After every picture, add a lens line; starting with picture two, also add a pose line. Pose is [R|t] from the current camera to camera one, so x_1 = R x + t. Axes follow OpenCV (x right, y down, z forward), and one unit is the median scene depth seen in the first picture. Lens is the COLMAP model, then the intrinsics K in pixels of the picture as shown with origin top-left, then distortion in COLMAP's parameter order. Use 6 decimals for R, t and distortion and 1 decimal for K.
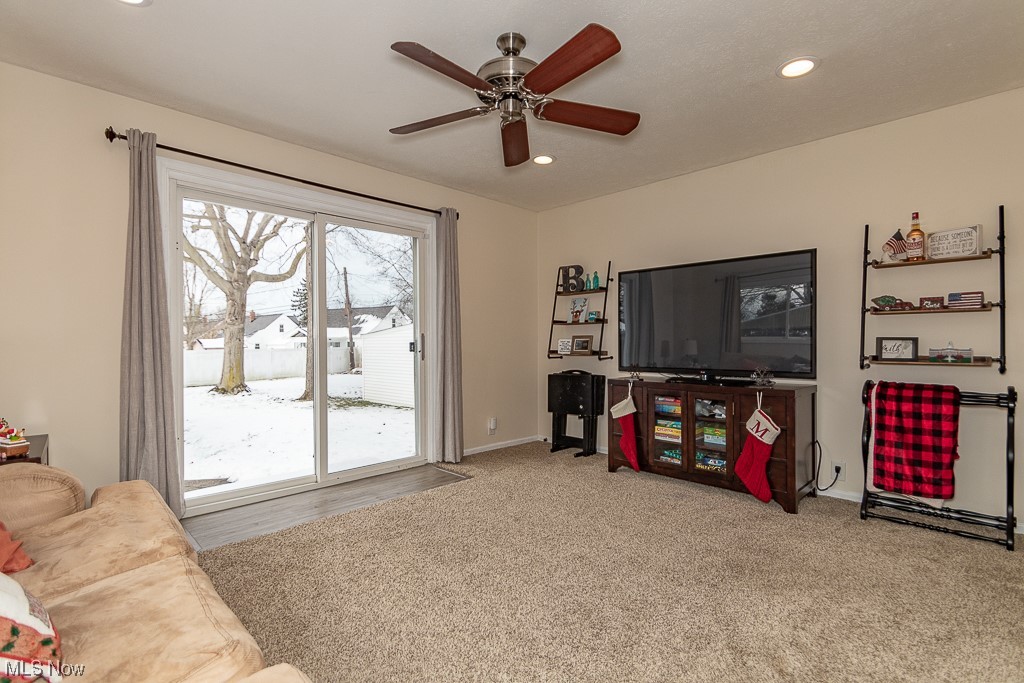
lens RADIAL K [[476.8, 0, 510.0], [0, 476.8, 343.1], [0, 0, 1]] dist [0.003789, -0.001195]
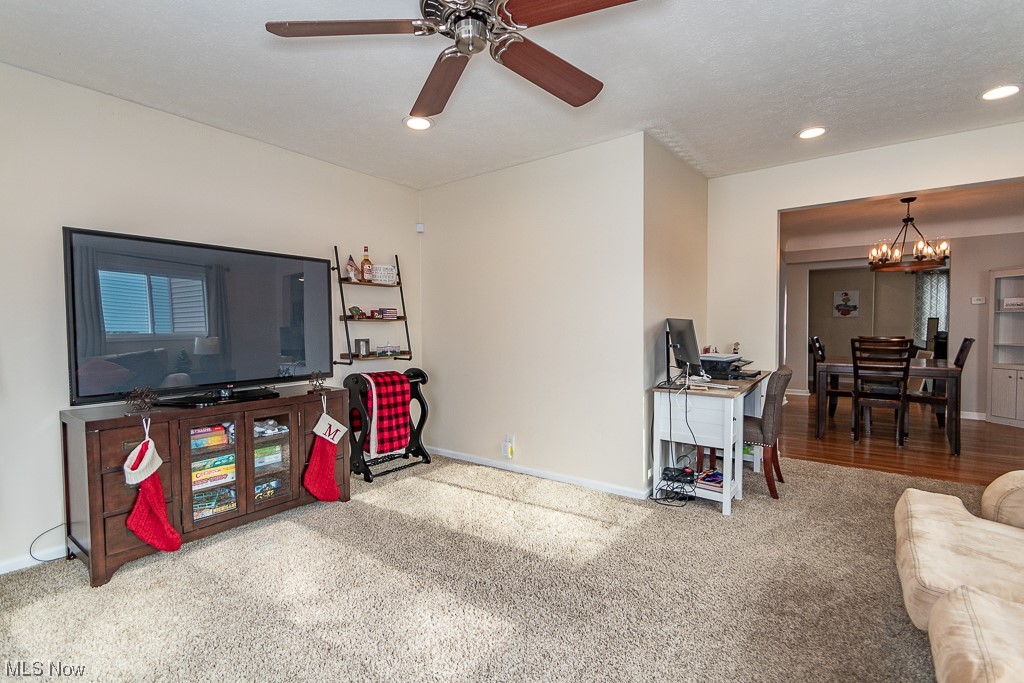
lens RADIAL K [[476.8, 0, 515.2], [0, 476.8, 341.9], [0, 0, 1]] dist [0.003789, -0.001195]
pose [[-0.174036, -0.024293, 0.984440, -0.551445], [0.010994, 0.999585, 0.026610, -0.034040], [-0.984678, 0.015454, -0.173696, 0.806132]]
